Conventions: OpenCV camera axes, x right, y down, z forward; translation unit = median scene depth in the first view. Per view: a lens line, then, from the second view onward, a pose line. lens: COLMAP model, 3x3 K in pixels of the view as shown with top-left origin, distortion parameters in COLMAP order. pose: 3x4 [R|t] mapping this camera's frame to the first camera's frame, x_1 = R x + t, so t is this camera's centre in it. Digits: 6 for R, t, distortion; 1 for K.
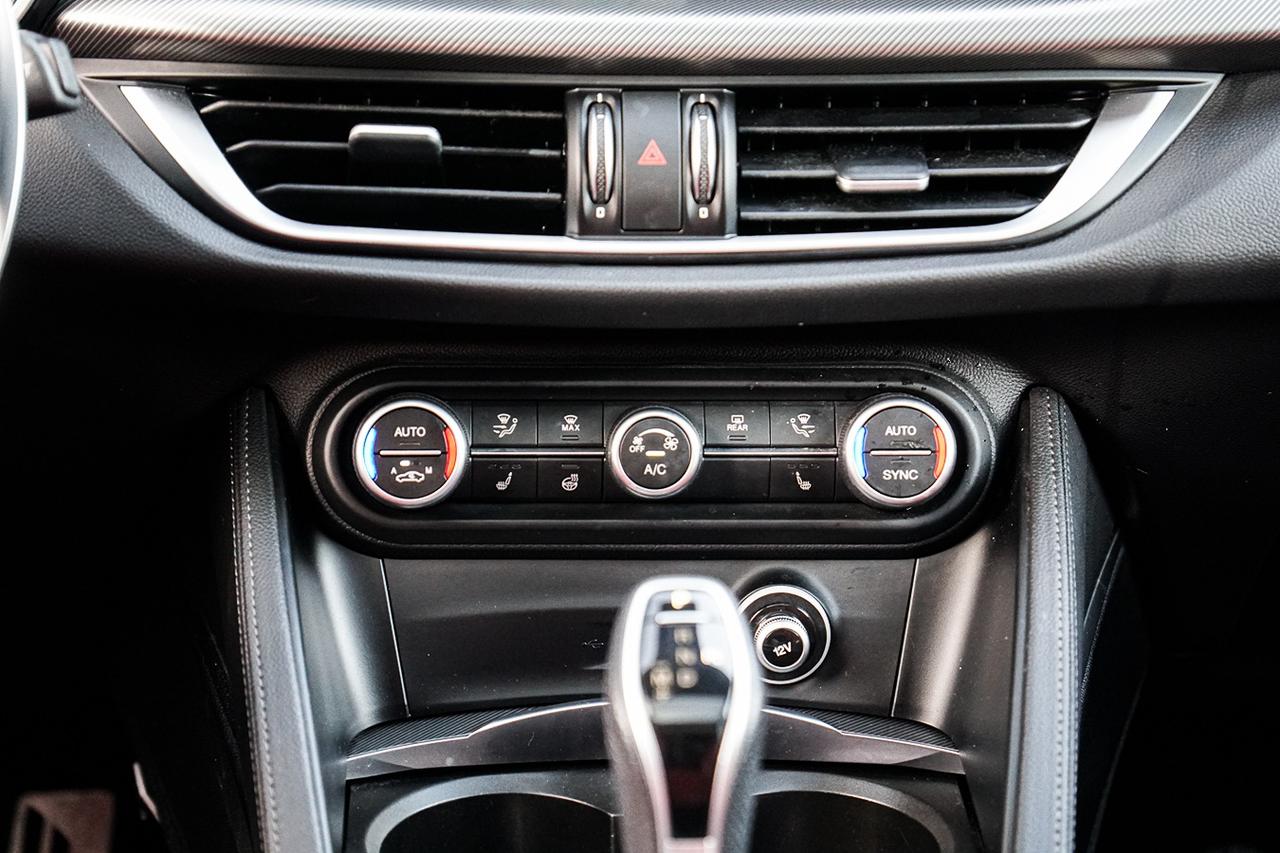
lens RADIAL K [[3707.5, 0, 640.0], [0, 3707.5, 426.5], [0, 0, 1]] dist [0.942996, 0.938851]
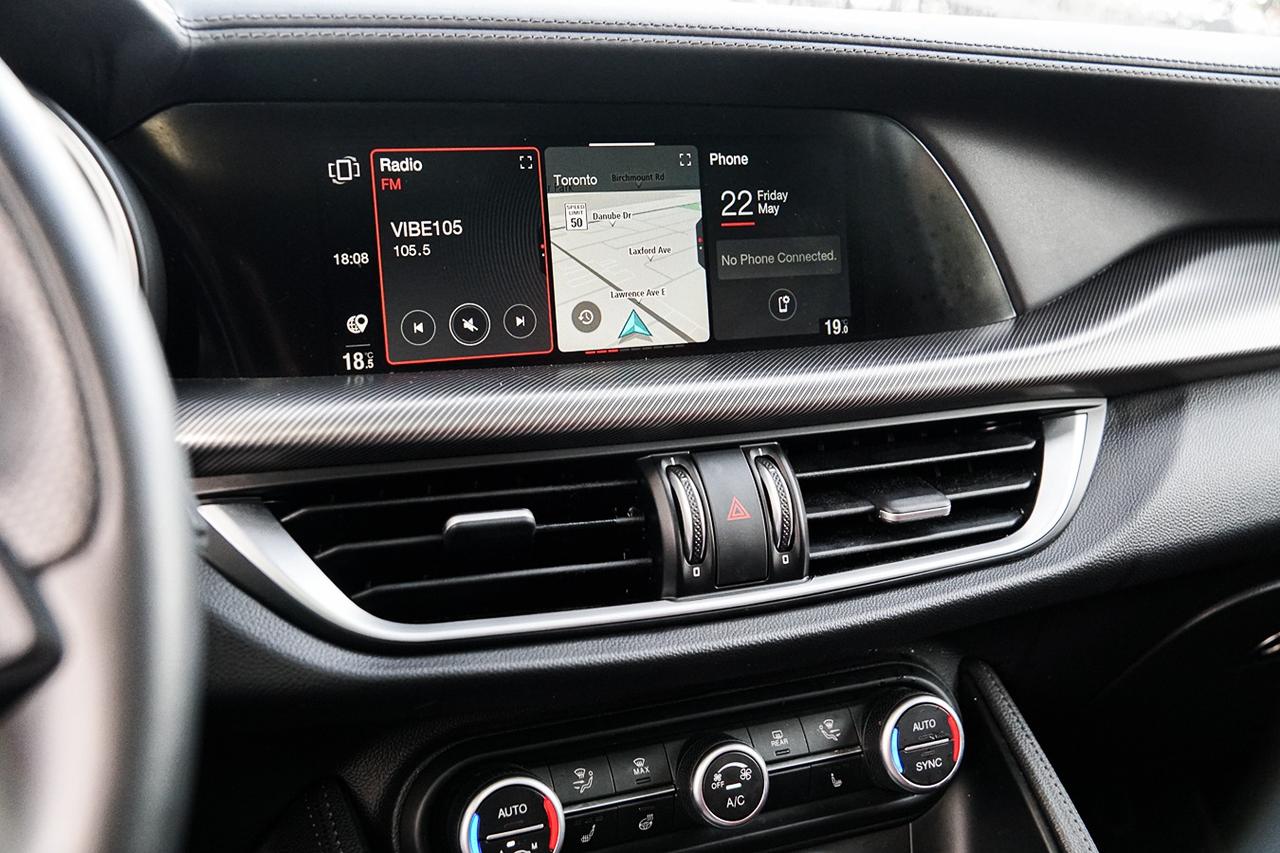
lens RADIAL K [[1382.9, 0, 640.0], [0, 1382.9, 426.5], [0, 0, 1]] dist [0.001670, 0.003116]
pose [[0.933205, -0.090875, 0.347663, -0.149997], [0.119874, 0.990802, -0.062785, -0.073526], [-0.338760, 0.100267, 0.935515, 0.635040]]
